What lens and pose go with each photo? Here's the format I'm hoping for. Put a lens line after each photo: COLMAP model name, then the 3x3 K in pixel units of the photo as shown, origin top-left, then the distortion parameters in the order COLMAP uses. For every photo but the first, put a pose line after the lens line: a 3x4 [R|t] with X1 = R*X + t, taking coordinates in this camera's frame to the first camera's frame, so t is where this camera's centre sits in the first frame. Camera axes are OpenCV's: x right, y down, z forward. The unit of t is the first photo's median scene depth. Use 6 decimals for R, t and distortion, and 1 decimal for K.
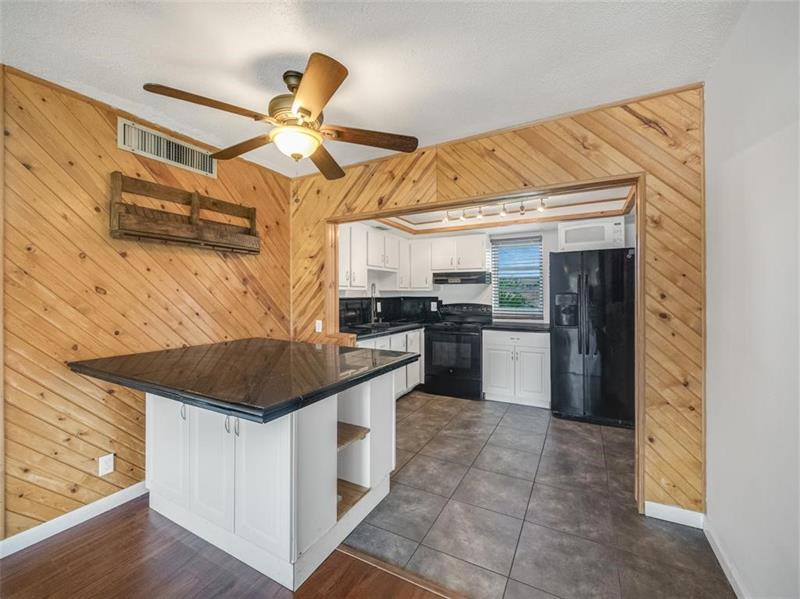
lens RADIAL K [[329.5, 0, 400.8], [0, 329.5, 295.9], [0, 0, 1]] dist [-0.000788, -0.000127]
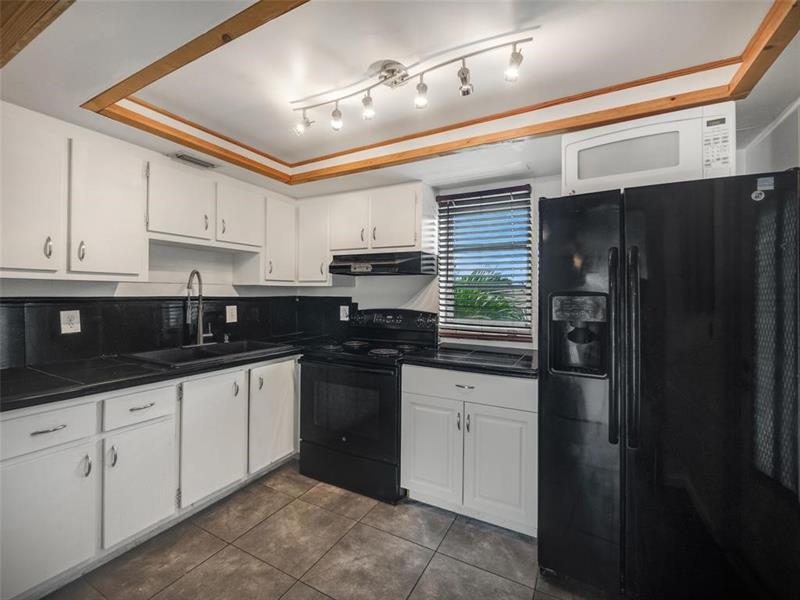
lens RADIAL K [[326.2, 0, 371.3], [0, 326.2, 294.7], [0, 0, 1]] dist [0.000121, 0.000826]
pose [[0.995422, 0.012724, -0.094722, 0.235655], [-0.012900, 0.999916, -0.001253, -0.001801], [0.094698, 0.002469, 0.995503, 0.475341]]
